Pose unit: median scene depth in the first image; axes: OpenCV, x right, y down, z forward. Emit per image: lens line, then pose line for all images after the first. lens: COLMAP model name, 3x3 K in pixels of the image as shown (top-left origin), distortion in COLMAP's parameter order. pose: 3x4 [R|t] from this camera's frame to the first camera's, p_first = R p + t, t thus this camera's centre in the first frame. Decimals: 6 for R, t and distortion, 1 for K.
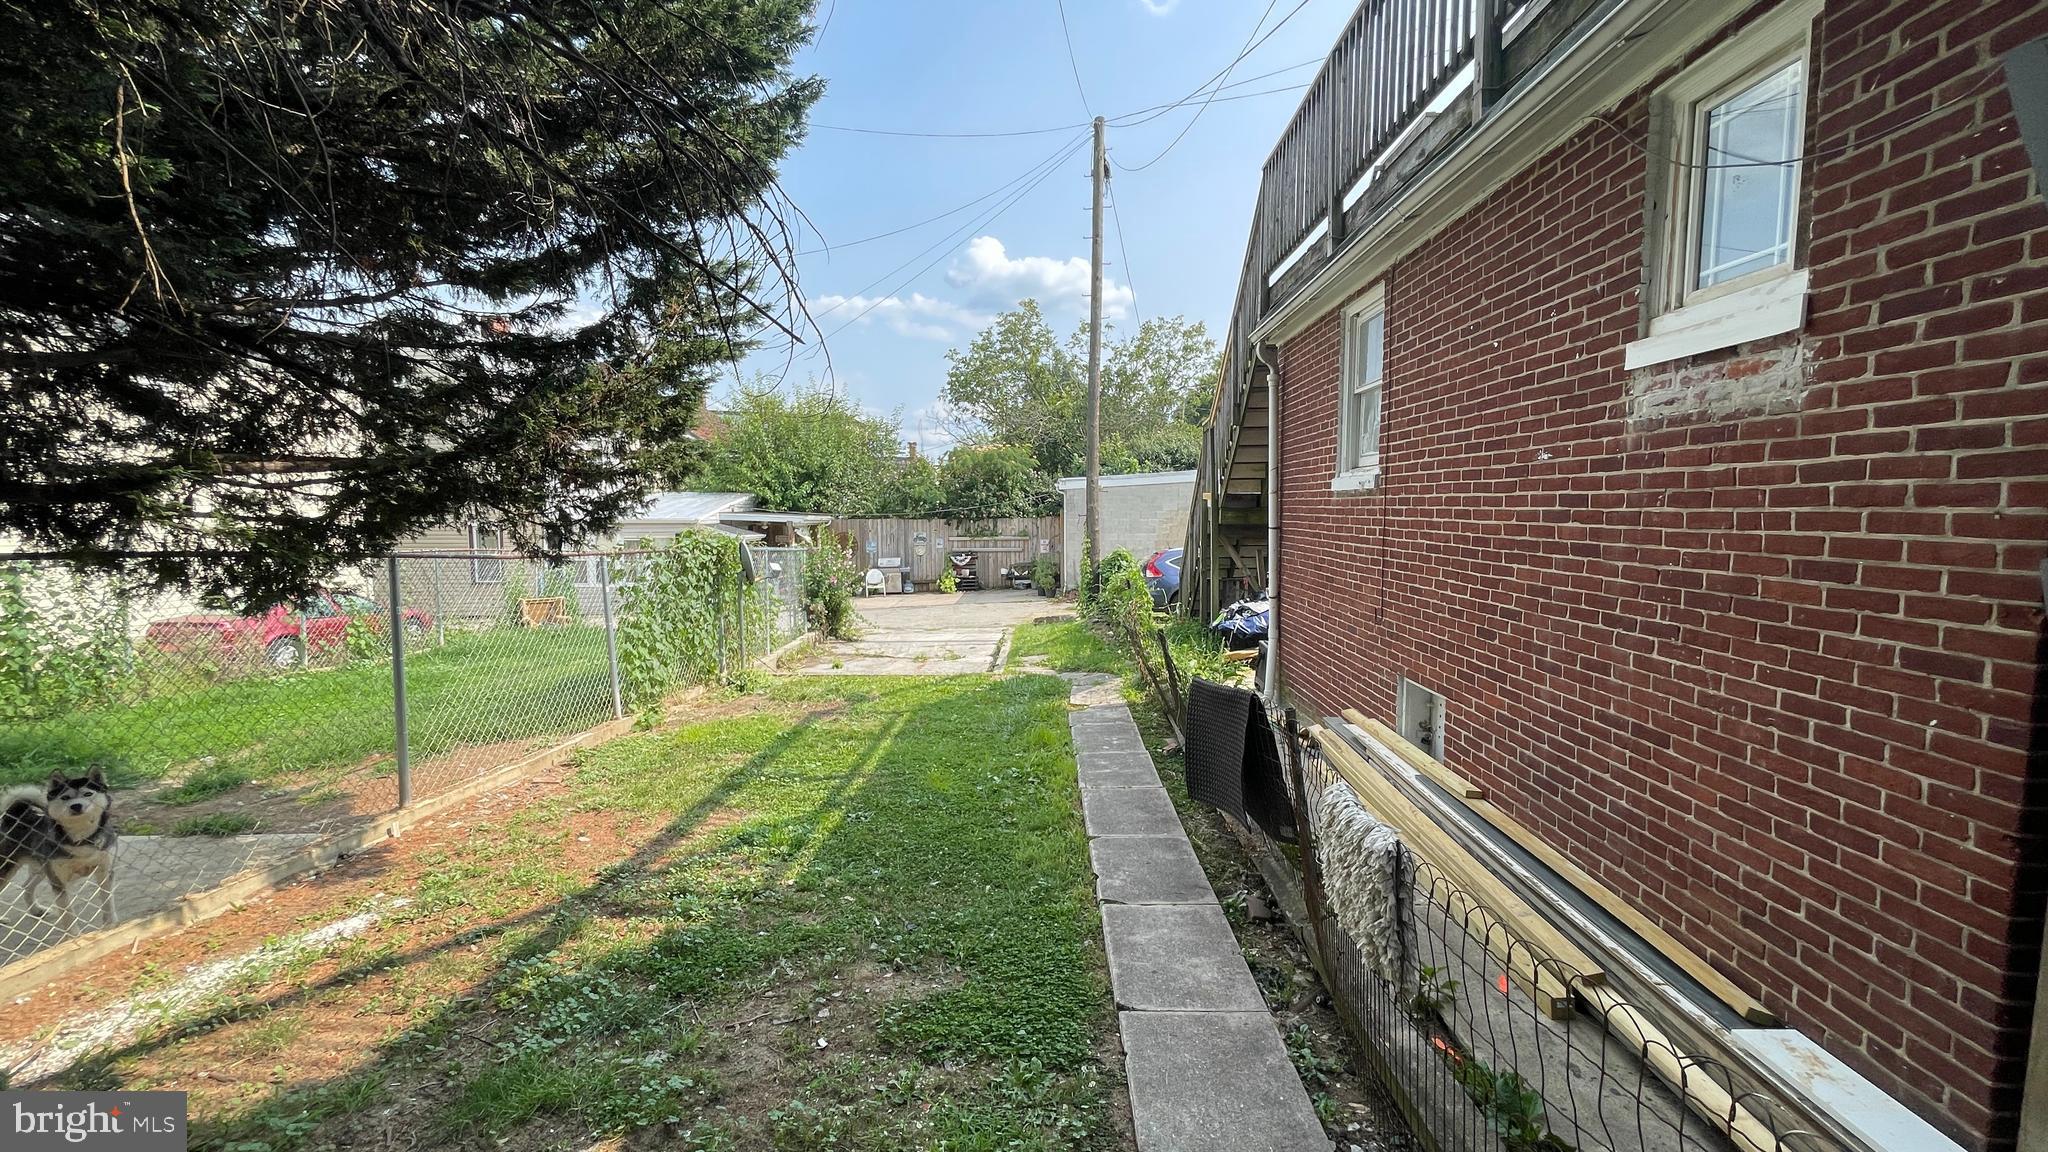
lens RADIAL K [[819.4, 0, 1027.3], [0, 819.4, 576.0], [0, 0, 1]] dist [-0.000951, -0.000192]
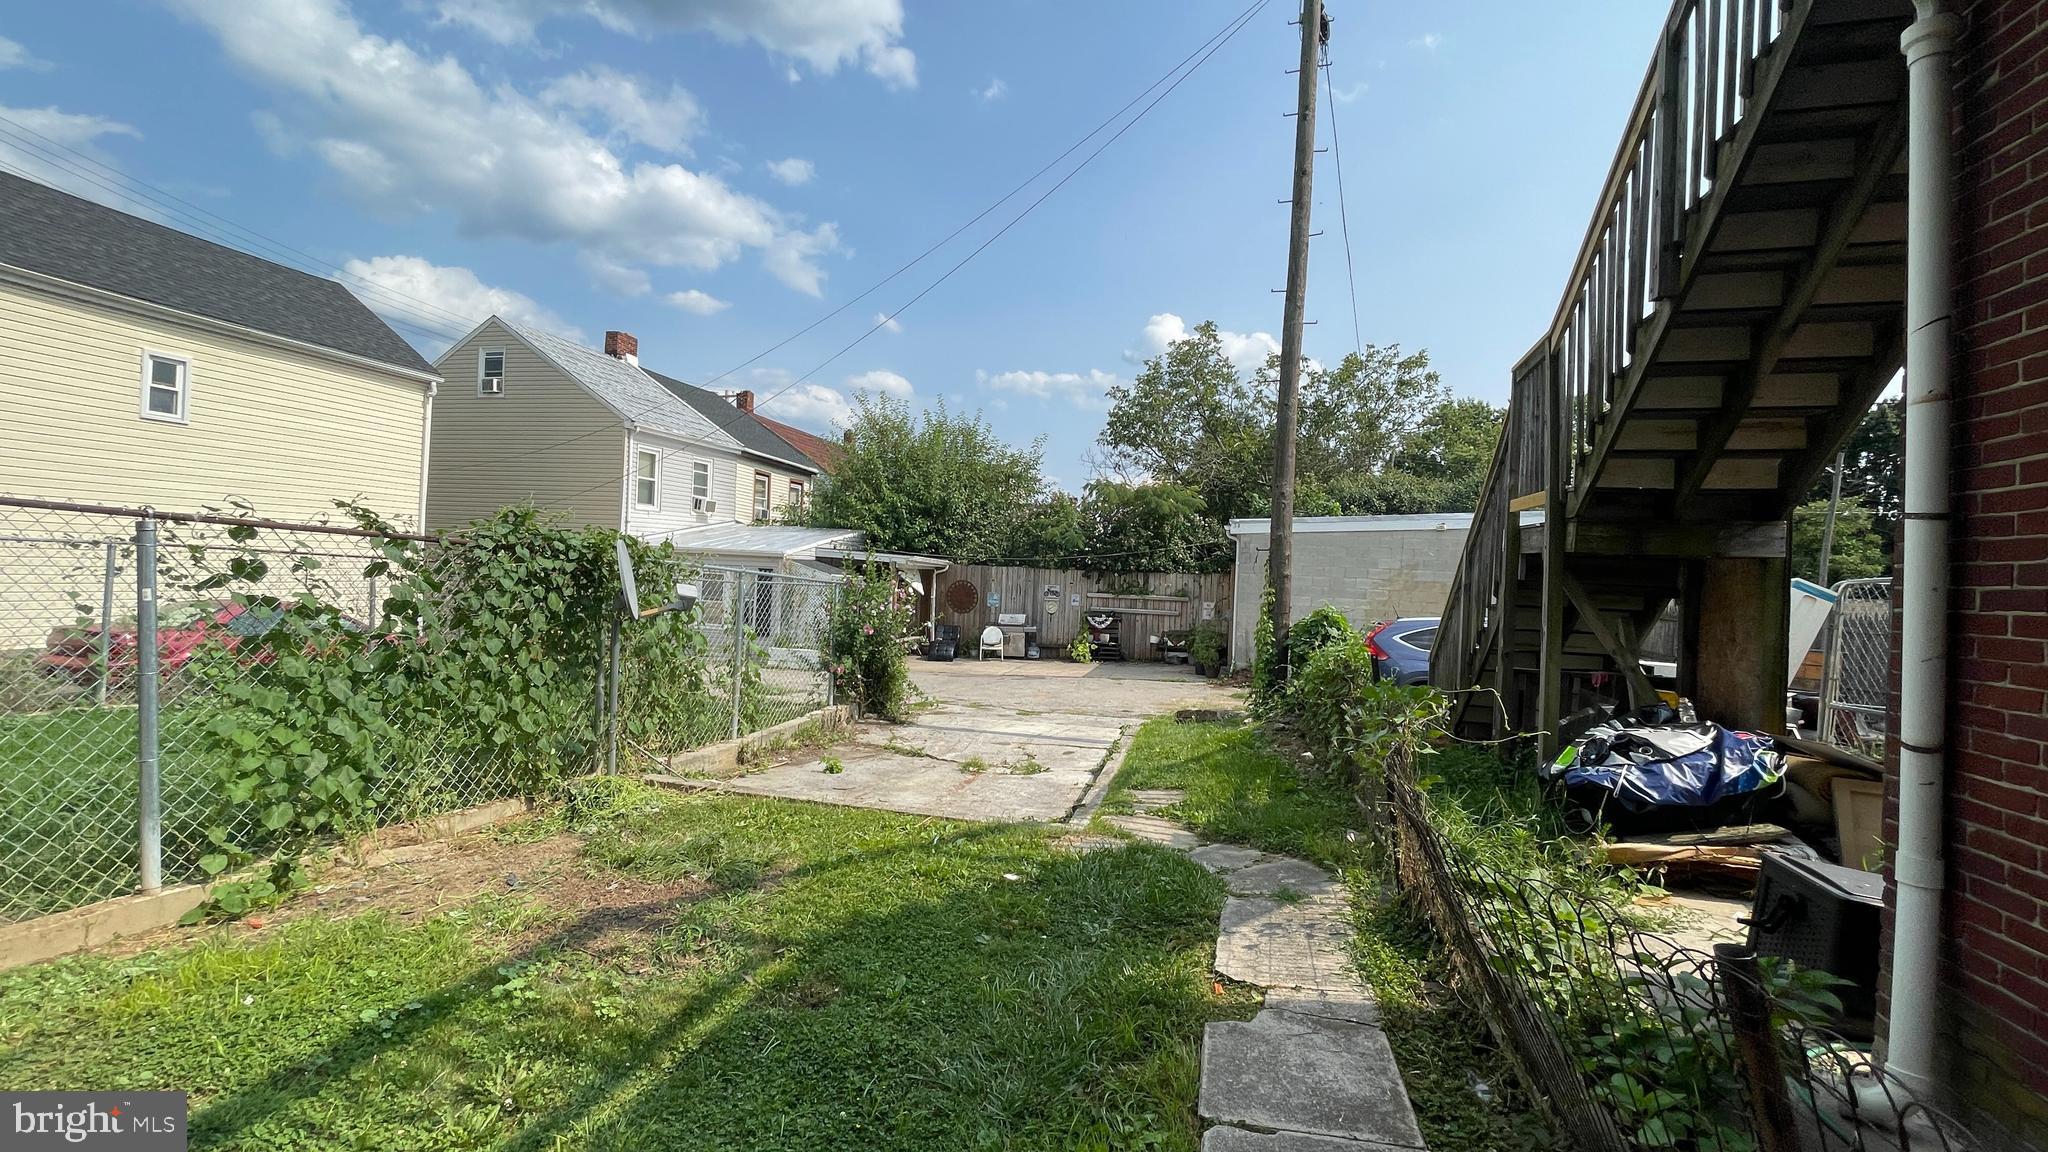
lens RADIAL K [[819.4, 0, 1010.7], [0, 819.4, 571.4], [0, 0, 1]] dist [-0.000951, -0.000192]
pose [[0.972766, 0.046711, -0.227035, 0.013126], [-0.066814, 0.994417, -0.081679, 0.002701], [0.221952, 0.094624, 0.970455, 0.204746]]
